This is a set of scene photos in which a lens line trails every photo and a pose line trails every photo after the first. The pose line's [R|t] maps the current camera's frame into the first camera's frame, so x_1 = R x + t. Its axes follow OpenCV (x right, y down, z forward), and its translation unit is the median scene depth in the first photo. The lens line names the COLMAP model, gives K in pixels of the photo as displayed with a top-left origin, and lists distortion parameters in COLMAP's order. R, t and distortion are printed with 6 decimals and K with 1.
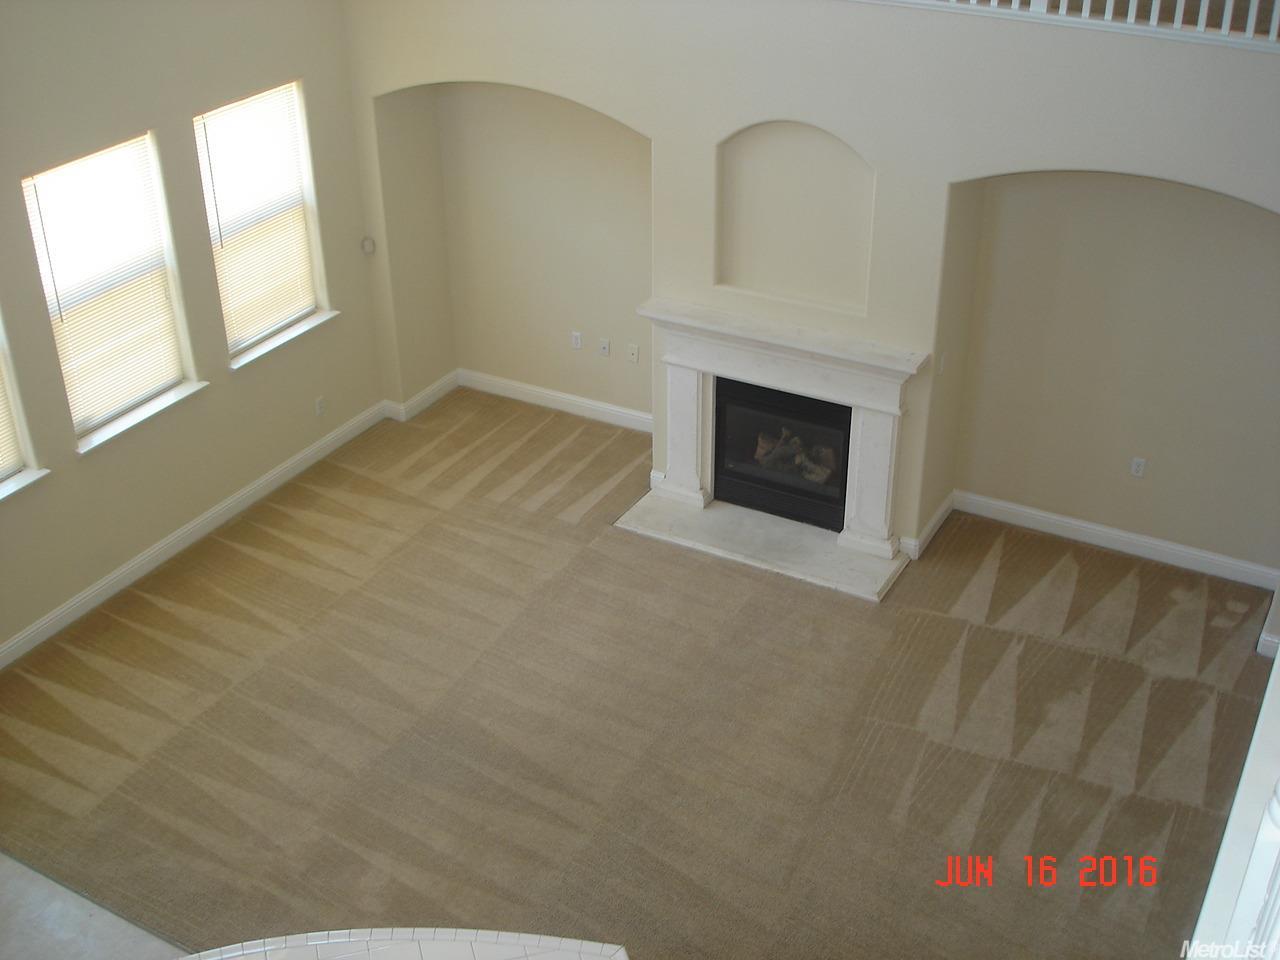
lens RADIAL K [[1451.2, 0, 633.6], [0, 1451.2, 485.4], [0, 0, 1]] dist [-0.103930, 0.000000]
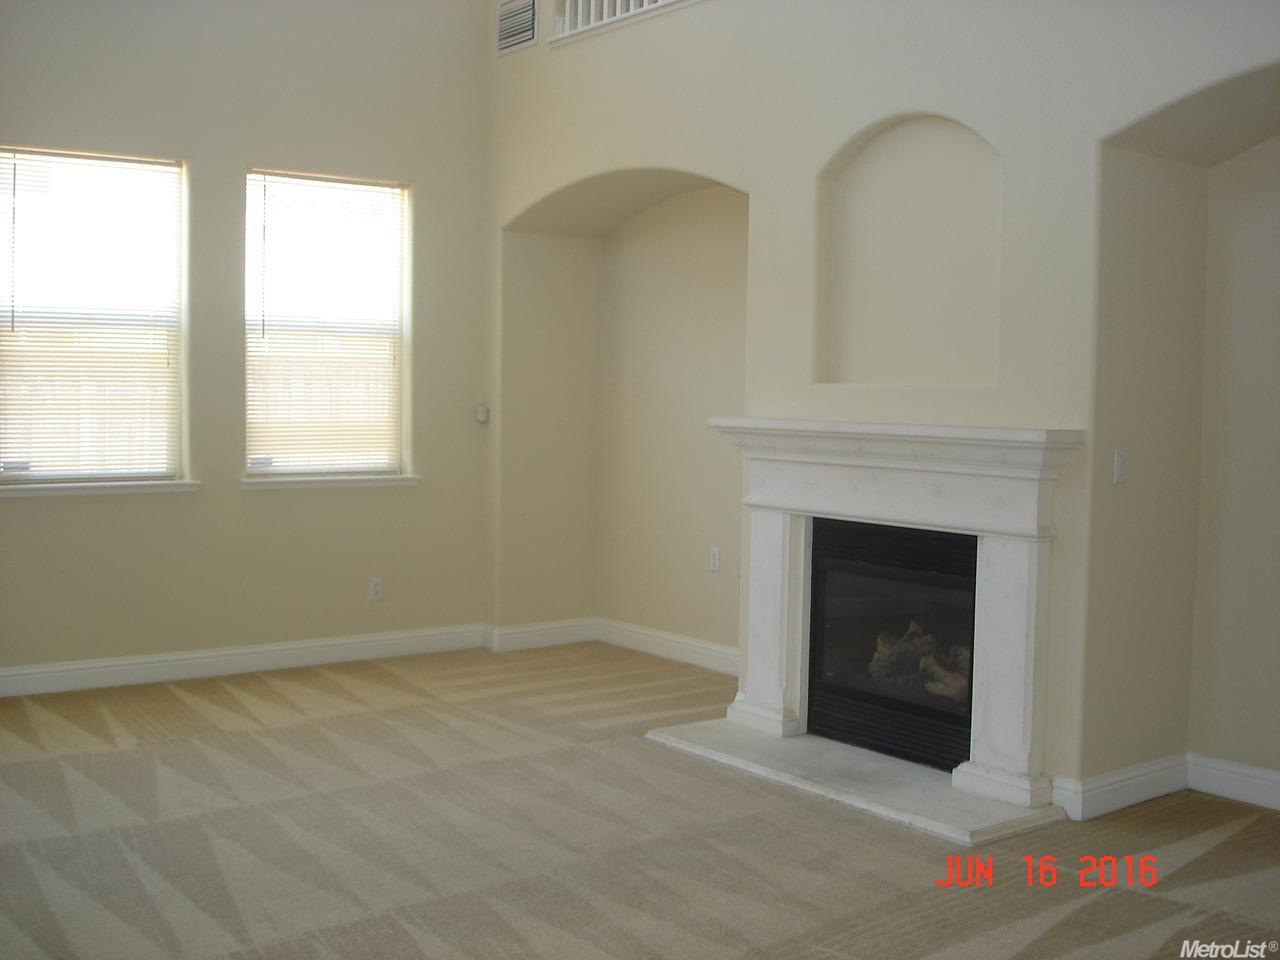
lens RADIAL K [[1451.2, 0, 646.4], [0, 1451.2, 475.2], [0, 0, 1]] dist [-0.103930, 0.000000]
pose [[0.918270, 0.049385, -0.392863, 0.264857], [-0.220084, 0.888463, -0.402737, 0.204691], [0.329155, 0.456284, 0.826718, 0.425241]]
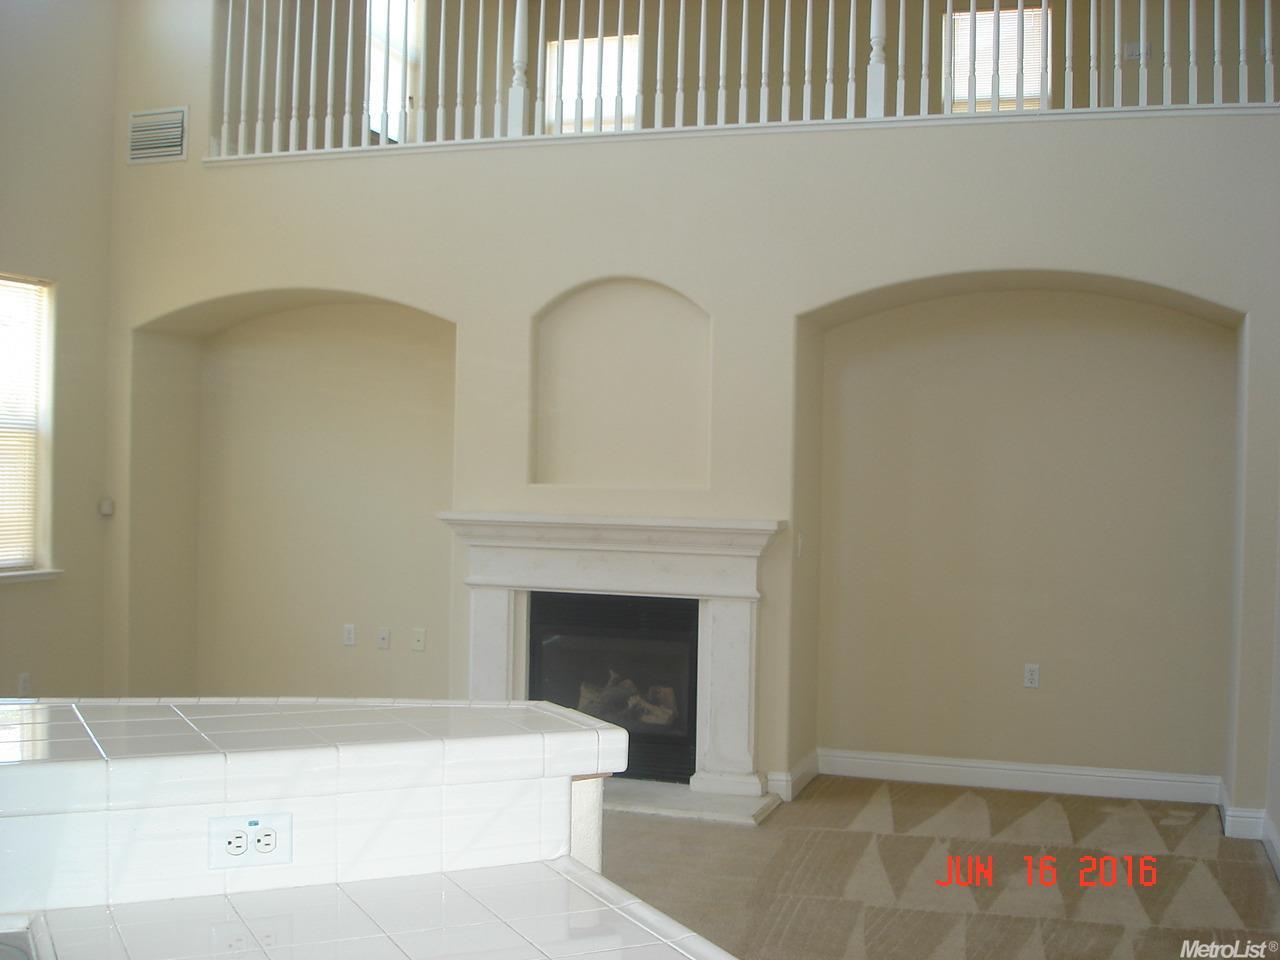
lens RADIAL K [[1451.2, 0, 640.9], [0, 1451.2, 471.5], [0, 0, 1]] dist [-0.103930, 0.000000]
pose [[0.980727, 0.028371, 0.193312, -0.046056], [0.071475, 0.868726, -0.490109, 0.289104], [-0.181840, 0.494480, 0.849955, 0.257220]]
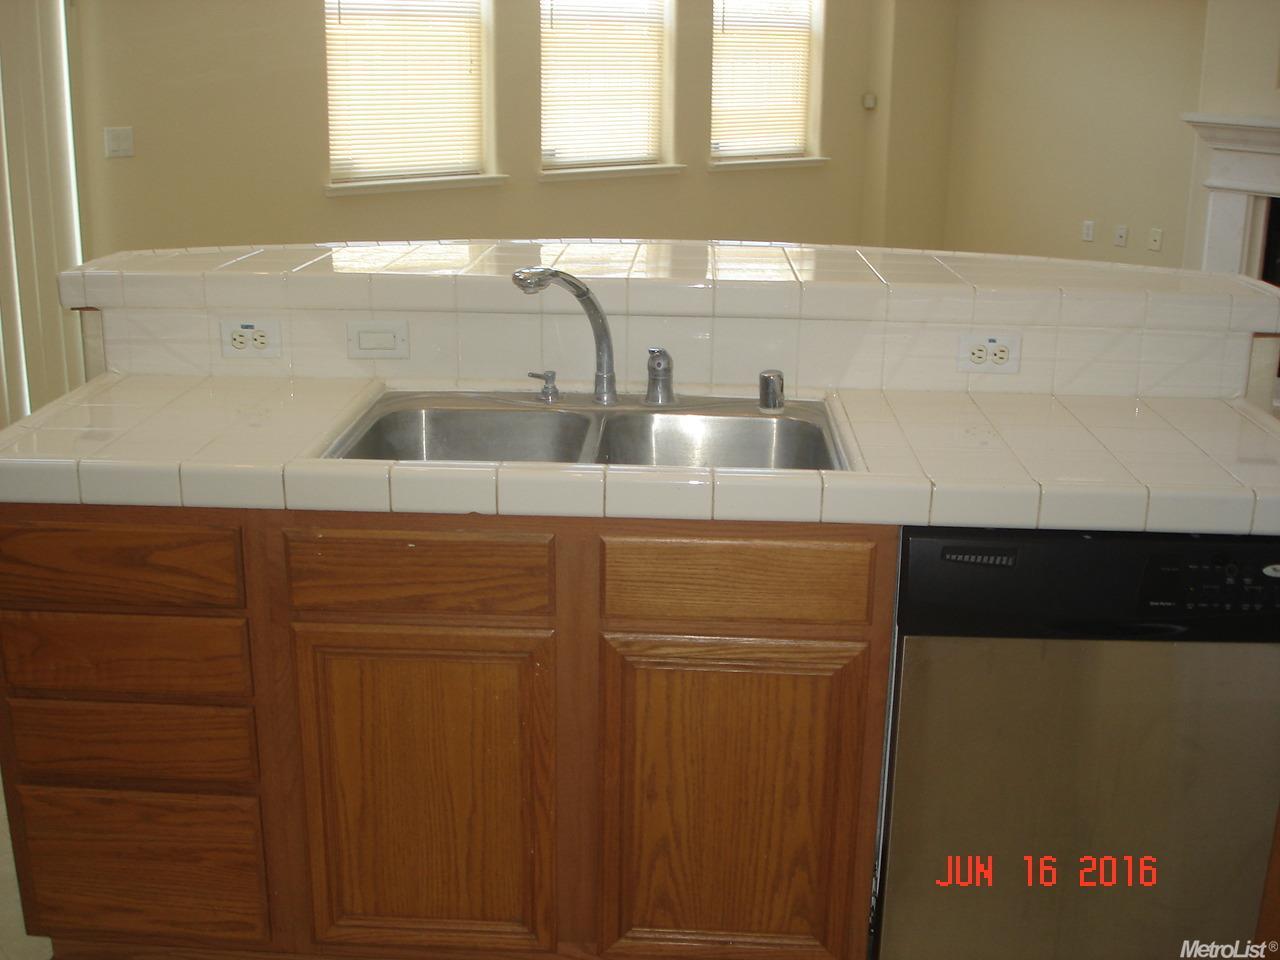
lens RADIAL K [[1451.2, 0, 645.3], [0, 1451.2, 478.6], [0, 0, 1]] dist [-0.103930, 0.000000]
pose [[0.953348, 0.110242, -0.281025, -0.041853], [-0.172724, 0.962694, -0.208296, 0.327865], [0.247578, 0.247118, 0.936823, 0.190989]]
